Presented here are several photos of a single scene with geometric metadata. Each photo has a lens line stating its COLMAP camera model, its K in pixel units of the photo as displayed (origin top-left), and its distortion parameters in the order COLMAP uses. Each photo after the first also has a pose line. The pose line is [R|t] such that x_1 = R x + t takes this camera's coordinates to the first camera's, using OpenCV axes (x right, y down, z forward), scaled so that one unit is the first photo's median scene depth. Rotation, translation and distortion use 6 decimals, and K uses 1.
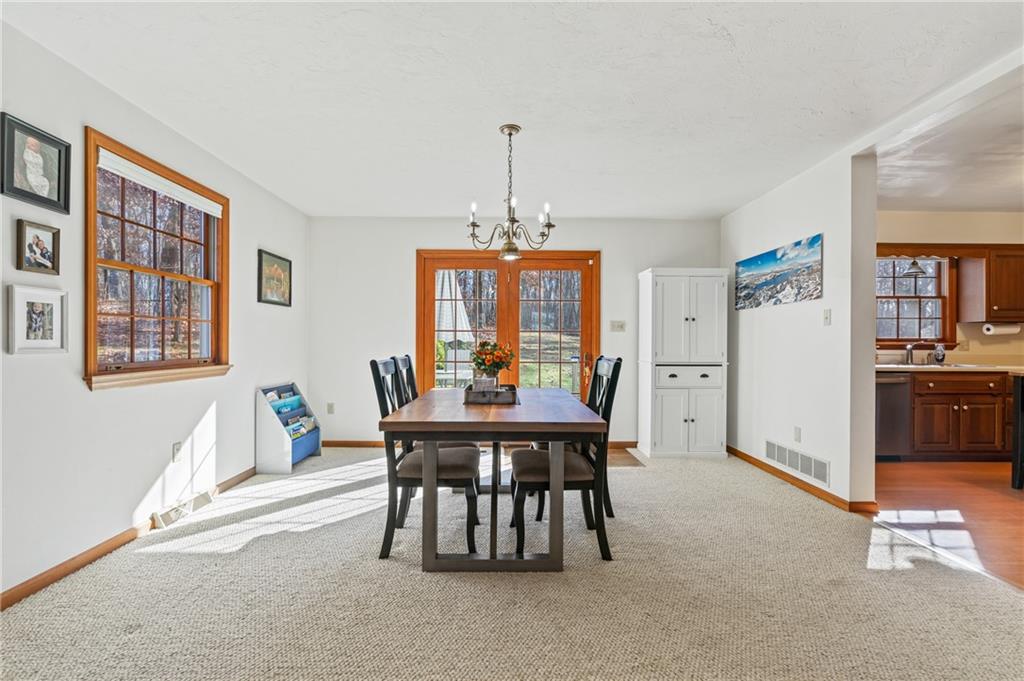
lens RADIAL K [[465.0, 0, 507.1], [0, 465.0, 338.7], [0, 0, 1]] dist [0.000009, 0.000565]
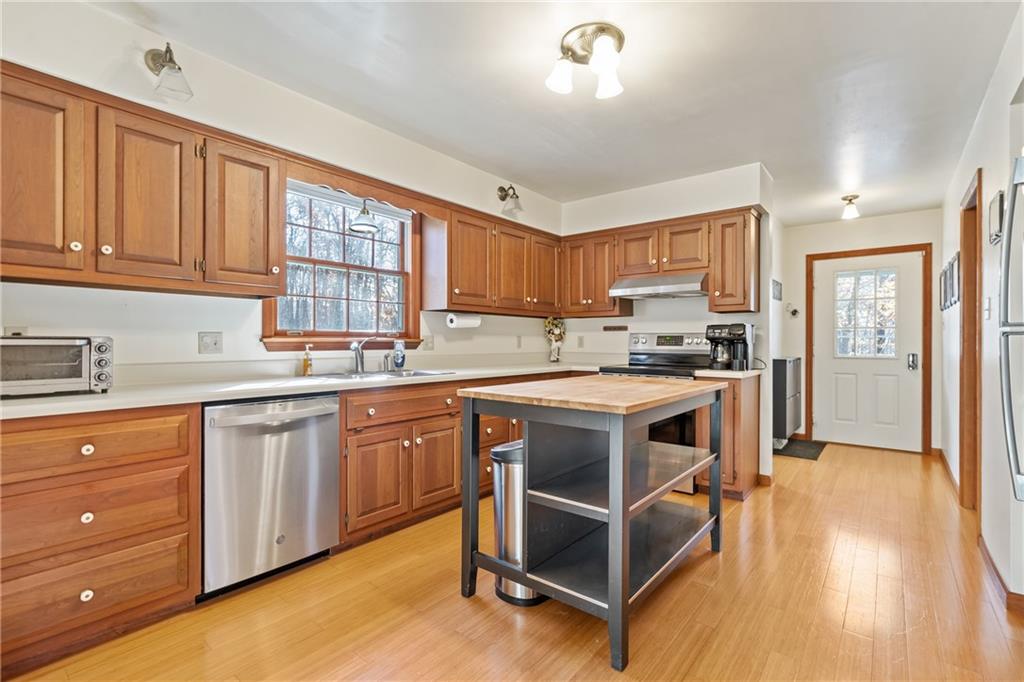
lens RADIAL K [[465.0, 0, 507.1], [0, 465.0, 339.2], [0, 0, 1]] dist [0.000009, 0.000565]
pose [[0.643731, -0.001366, 0.765251, 0.514561], [-0.000429, 0.999998, 0.002146, 0.007793], [-0.765252, -0.001710, 0.643729, 0.445999]]
